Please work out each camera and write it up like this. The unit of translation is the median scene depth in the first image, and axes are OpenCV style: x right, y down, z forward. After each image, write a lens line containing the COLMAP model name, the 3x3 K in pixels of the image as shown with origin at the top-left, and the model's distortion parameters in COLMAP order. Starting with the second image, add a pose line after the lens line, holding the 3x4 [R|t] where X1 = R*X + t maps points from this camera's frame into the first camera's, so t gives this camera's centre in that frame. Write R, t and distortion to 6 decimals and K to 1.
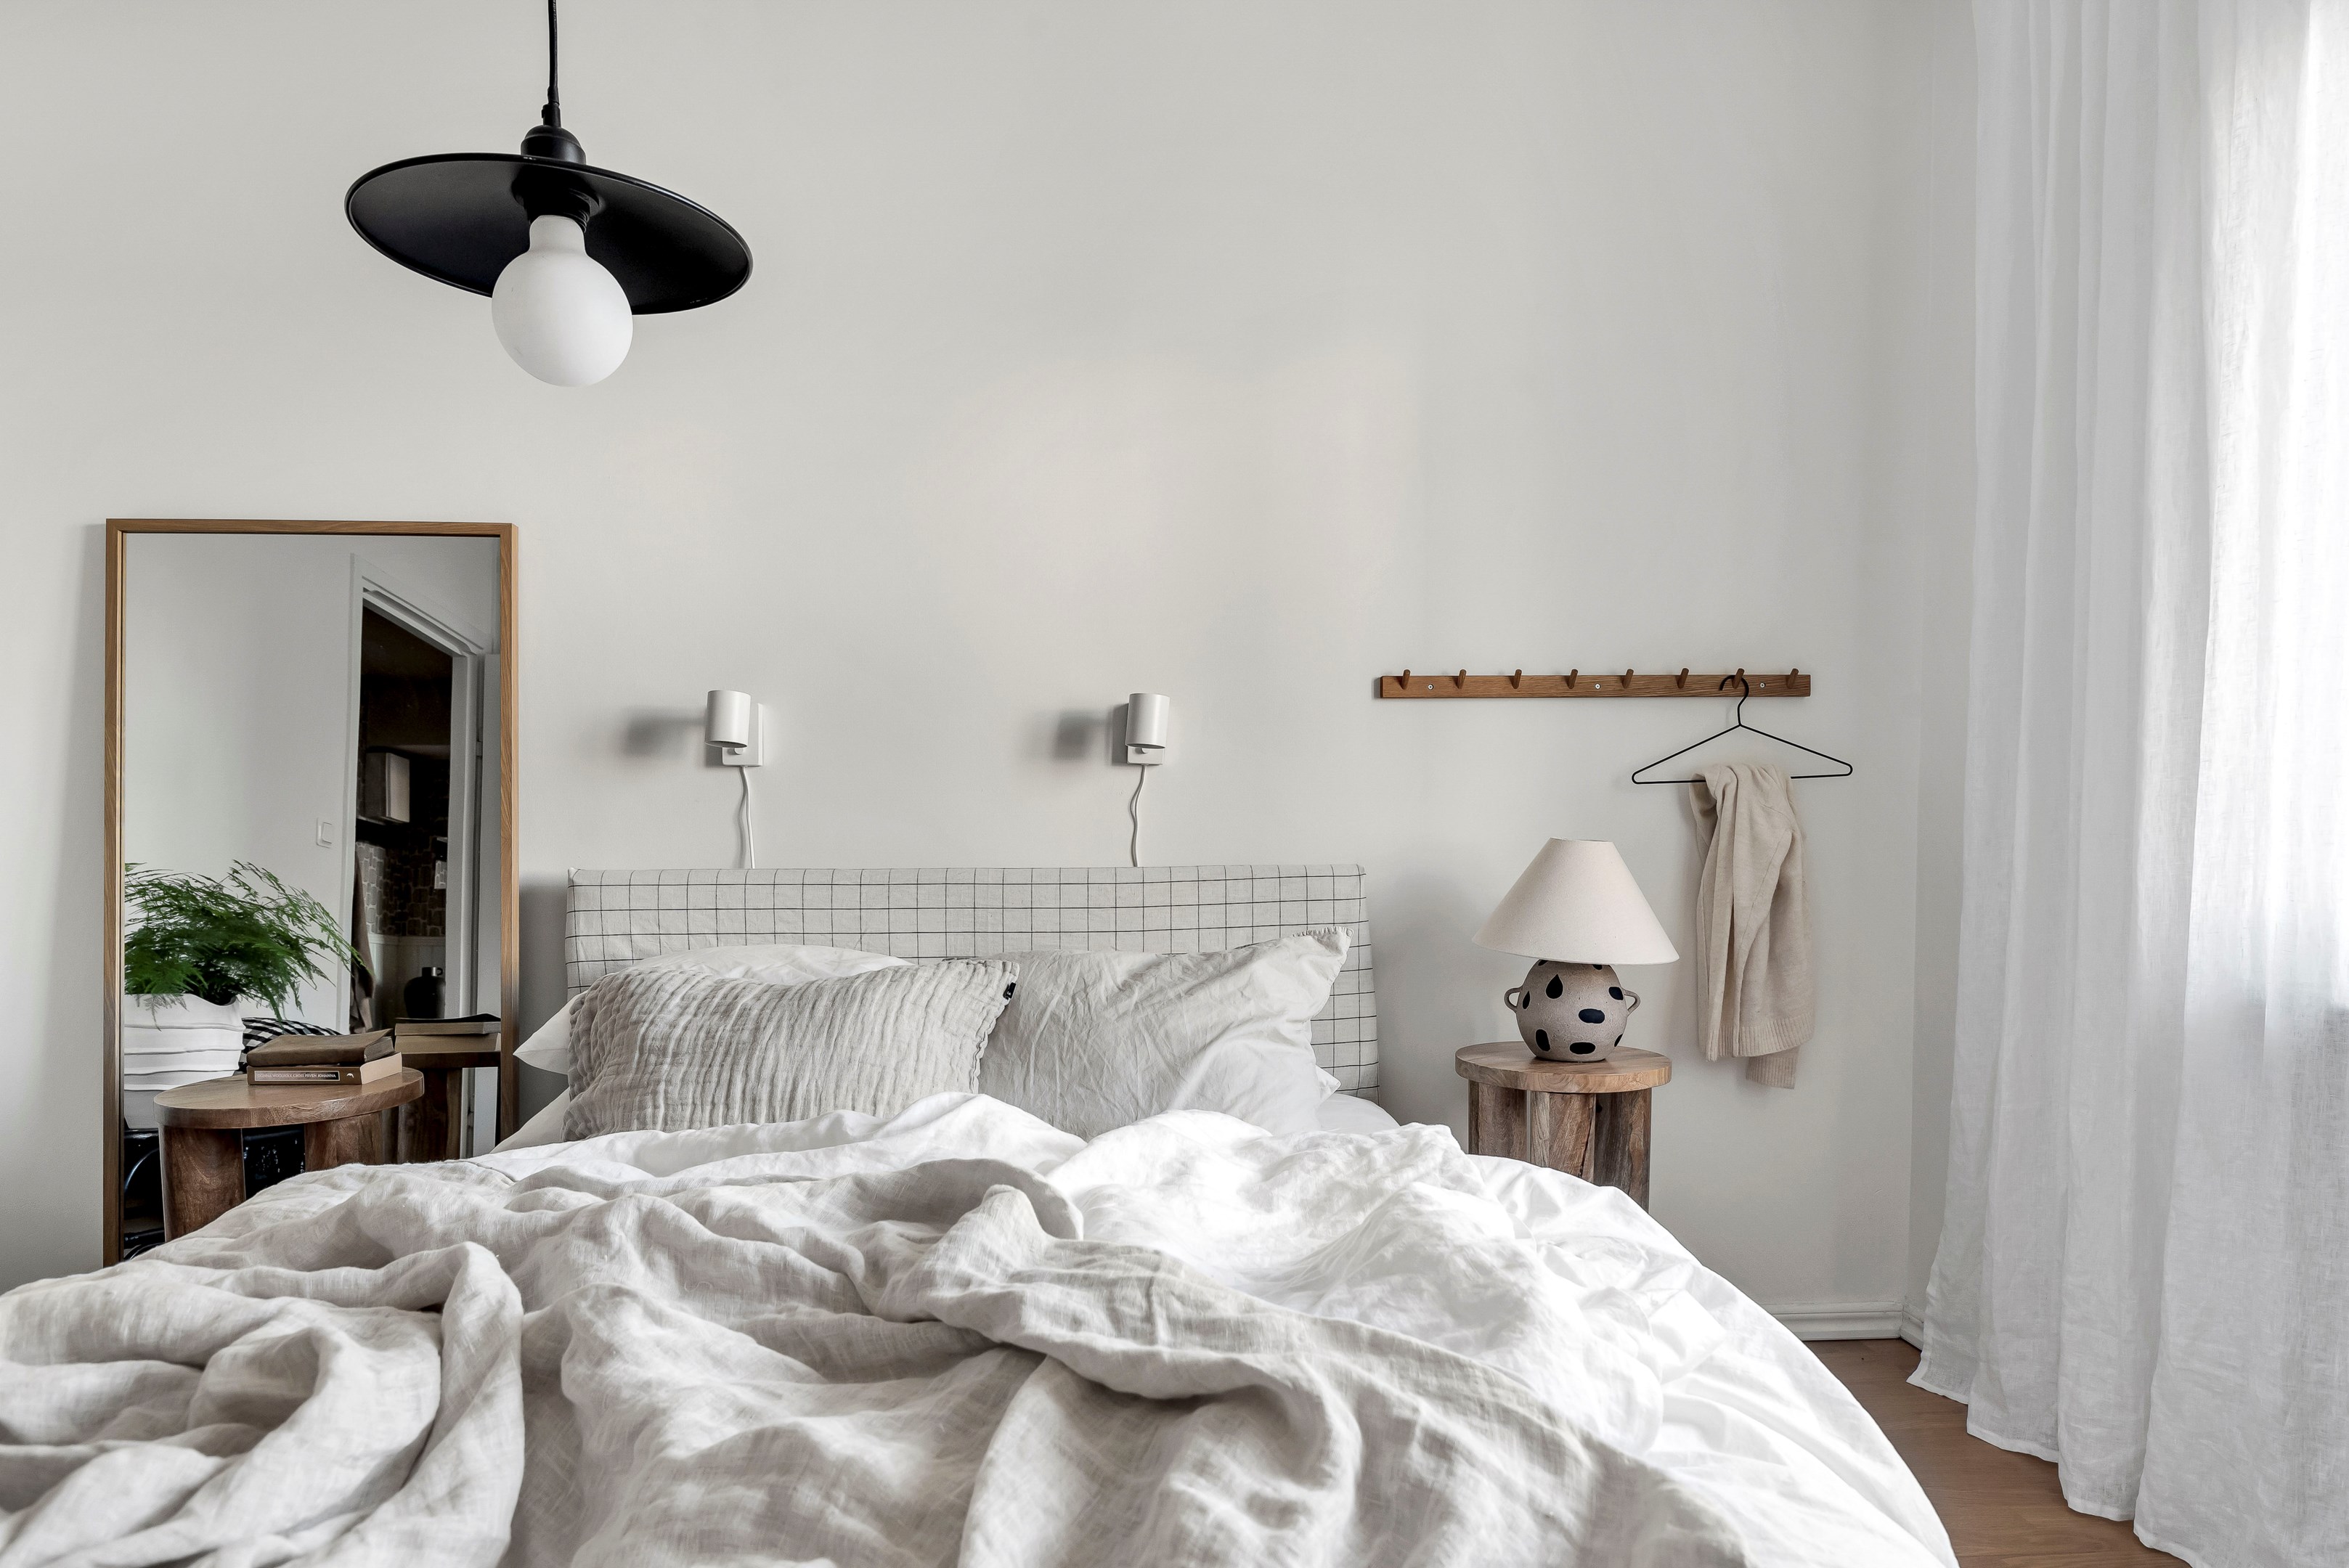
lens RADIAL K [[1396.6, 0, 1174.2], [0, 1396.6, 867.1], [0, 0, 1]] dist [0.002043, -0.026926]
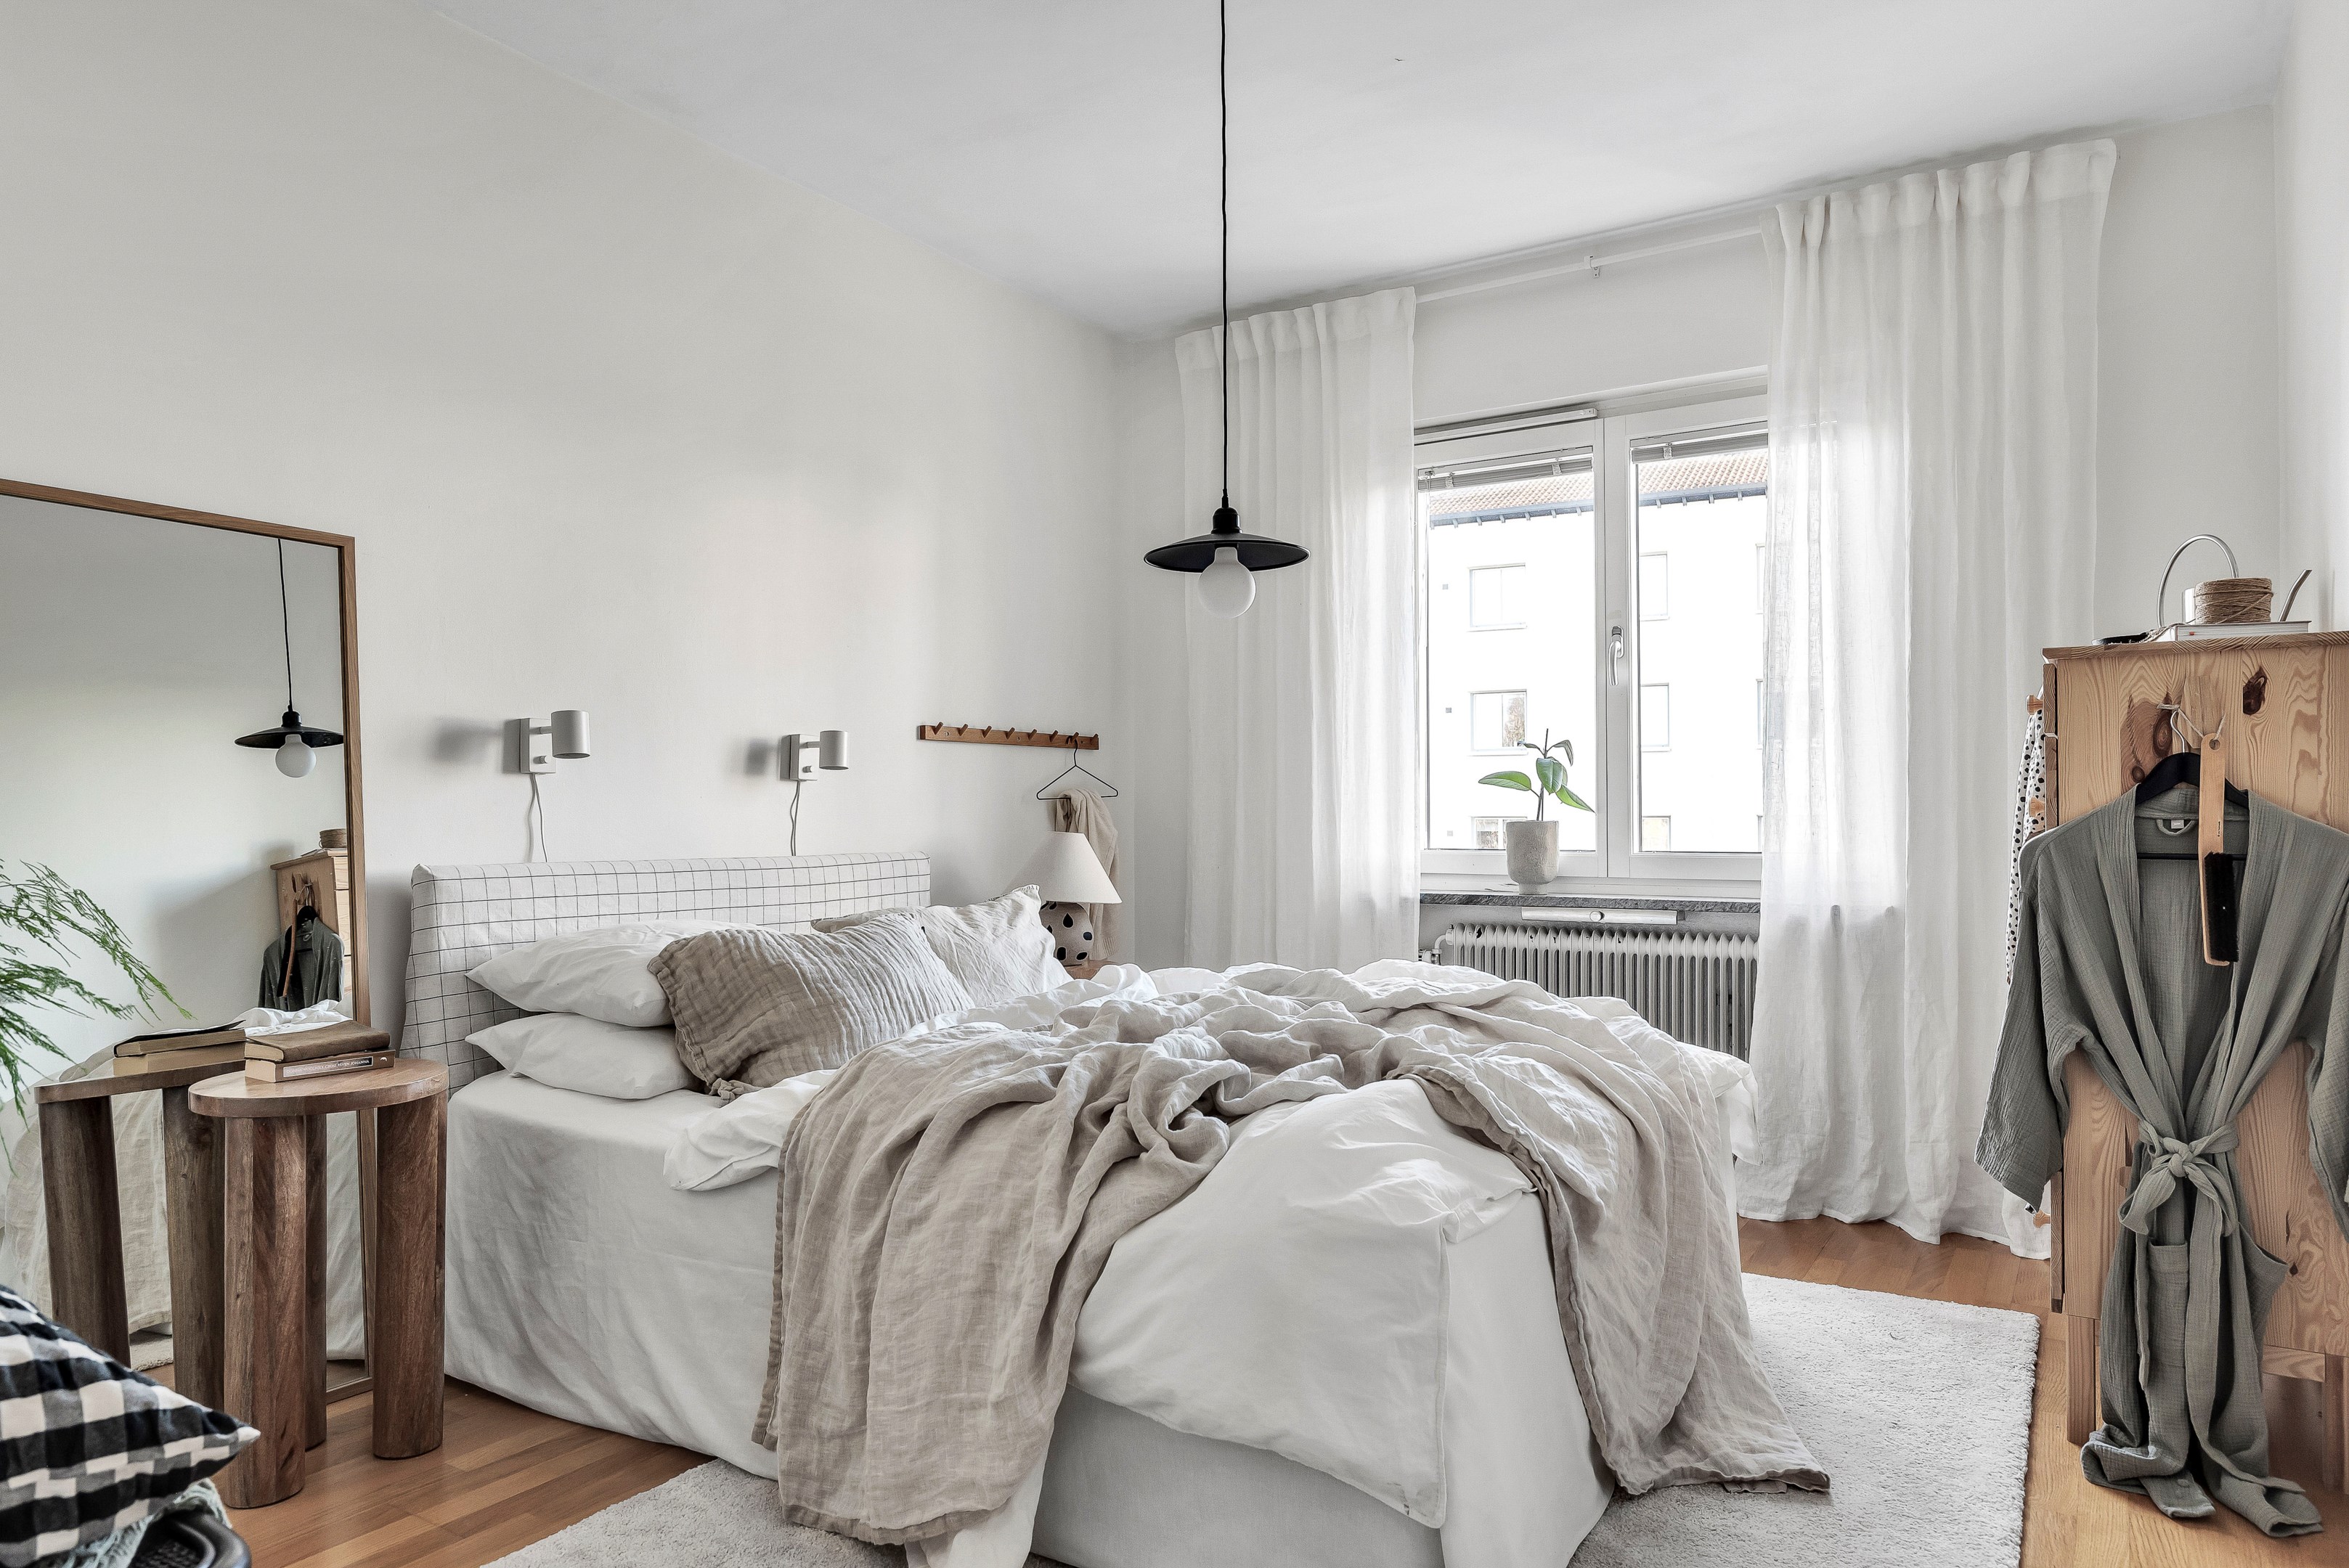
lens RADIAL K [[1398.1, 0, 1174.5], [0, 1398.1, 784.0], [0, 0, 1]] dist [-0.000072, -0.028661]
pose [[0.600301, 0.023199, 0.799438, -0.890299], [0.030225, 0.998207, -0.051663, 0.011347], [-0.799203, 0.055177, 0.598523, -0.101925]]
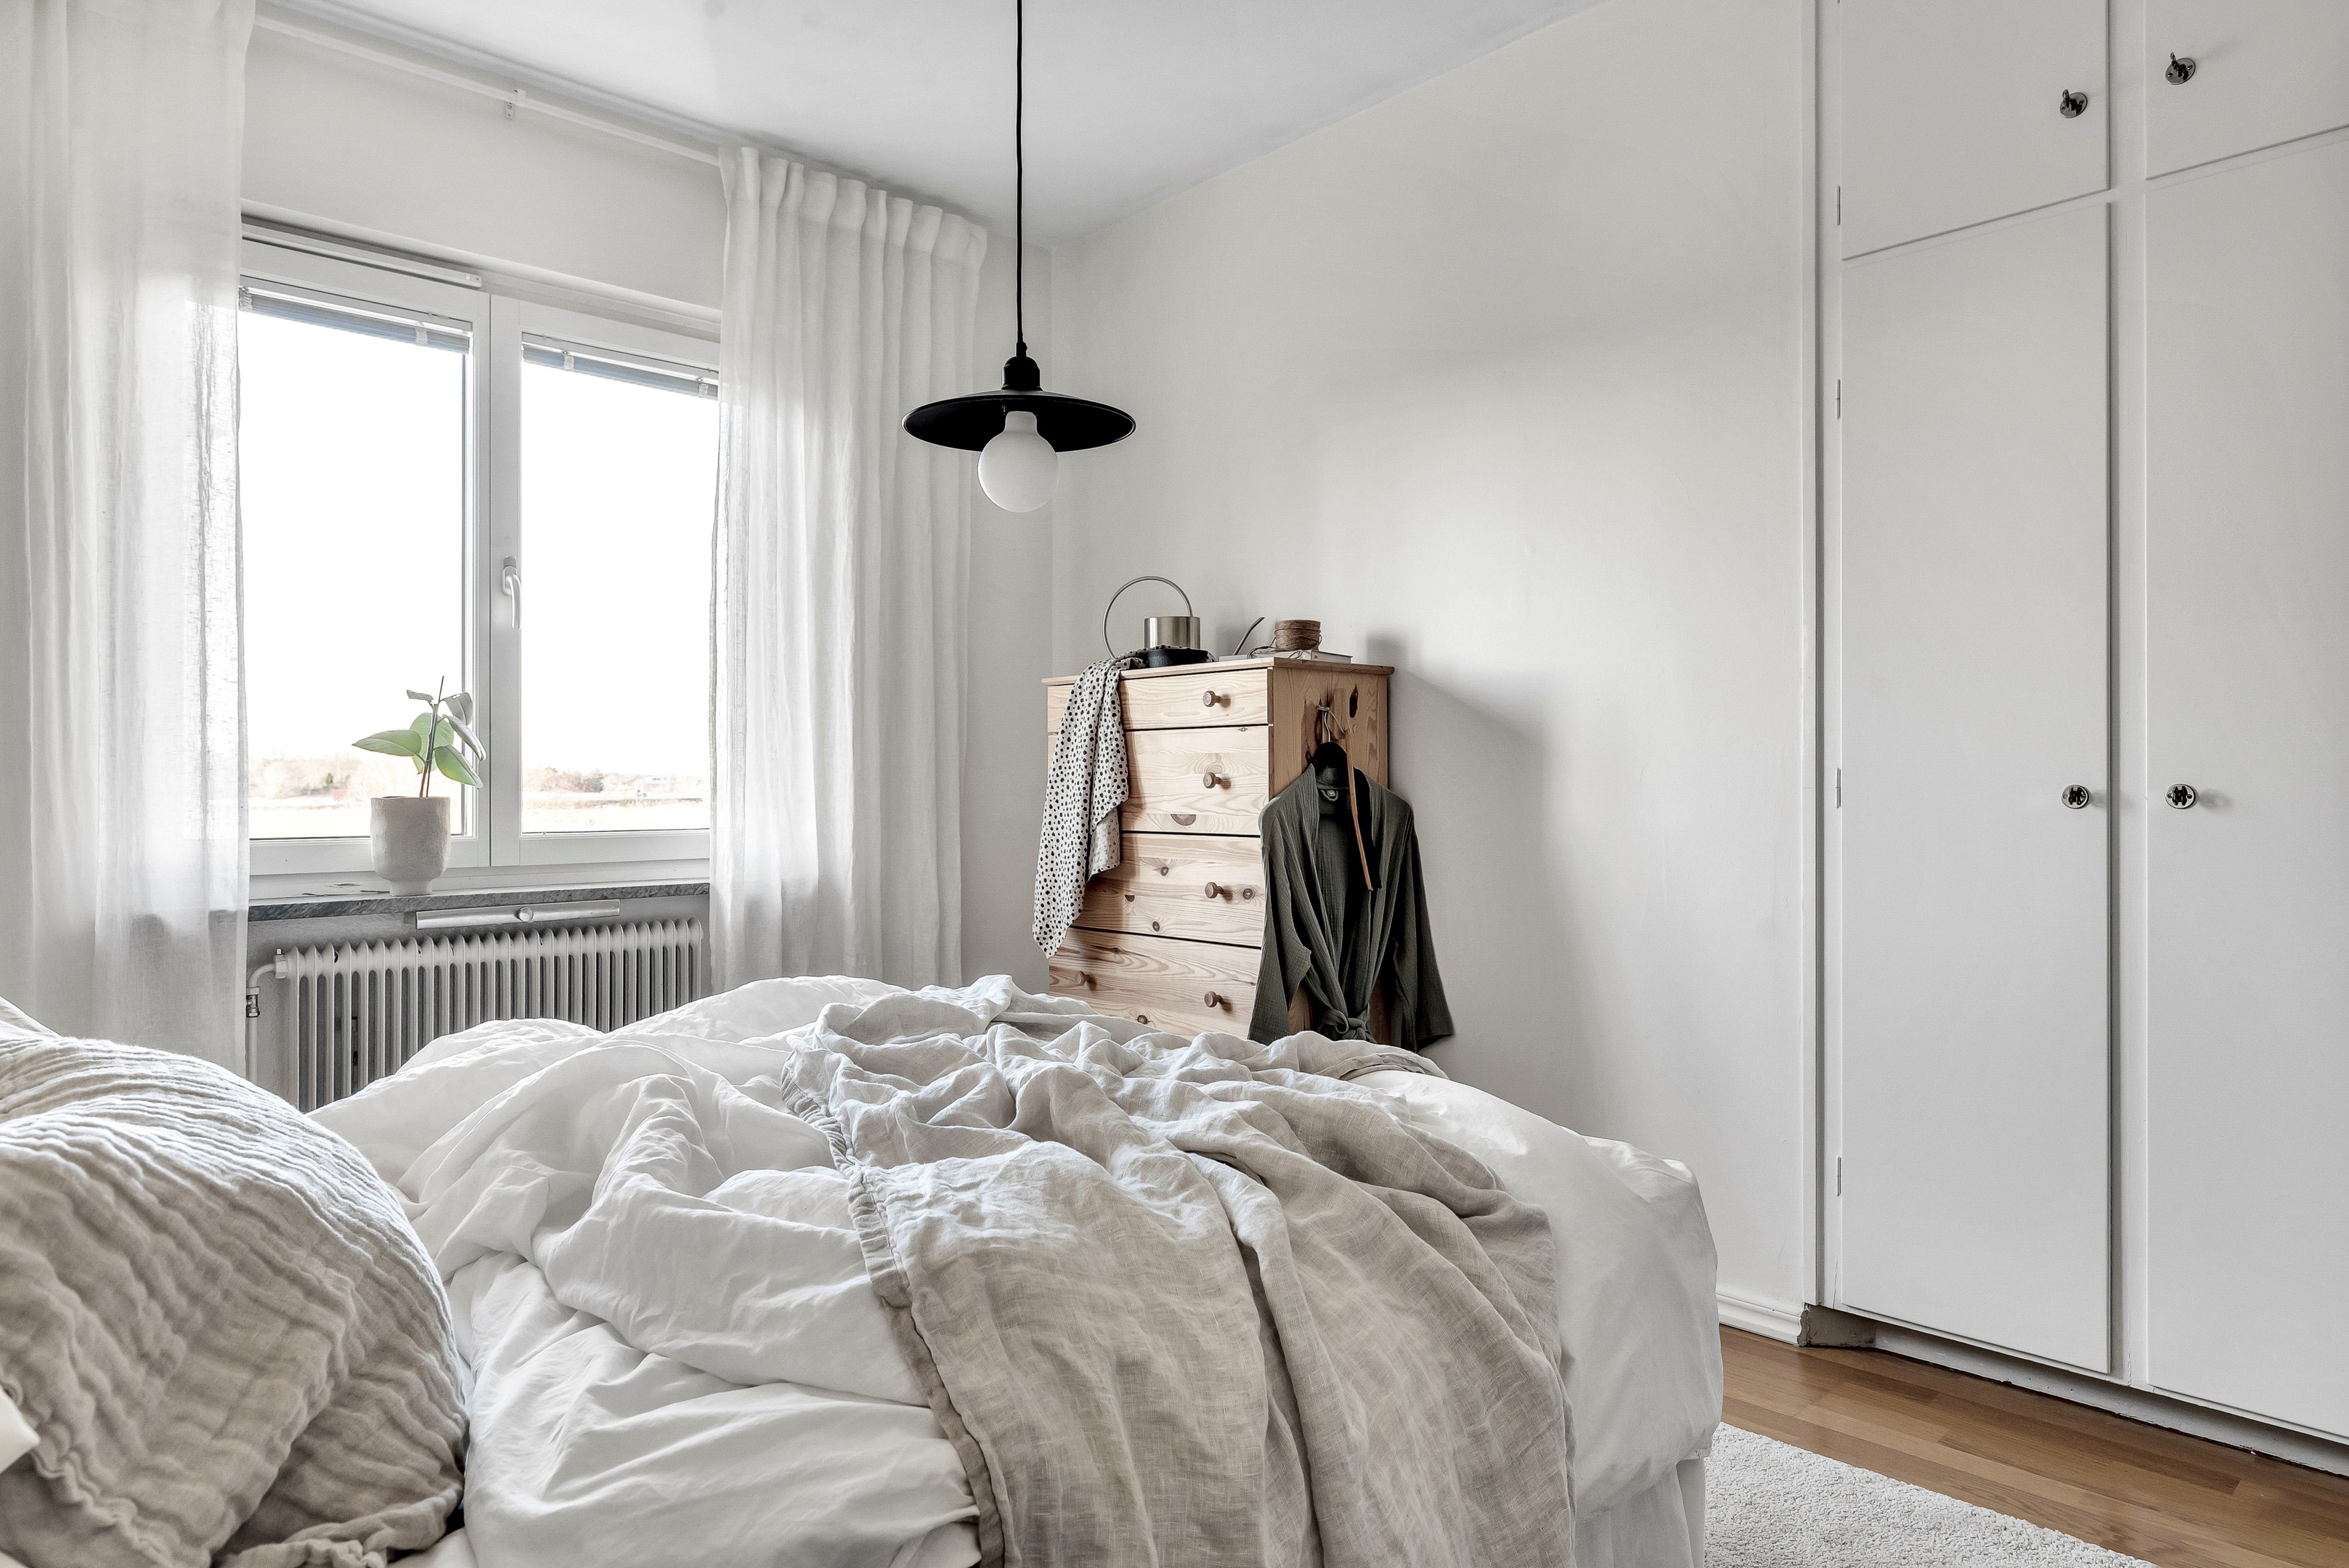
lens RADIAL K [[1398.1, 0, 1174.5], [0, 1398.1, 784.0], [0, 0, 1]] dist [-0.000072, -0.028661]
pose [[-0.605096, 0.010990, 0.796077, -0.719255], [0.039402, 0.999093, 0.016157, -0.020996], [-0.795177, 0.041143, -0.604980, 0.724051]]
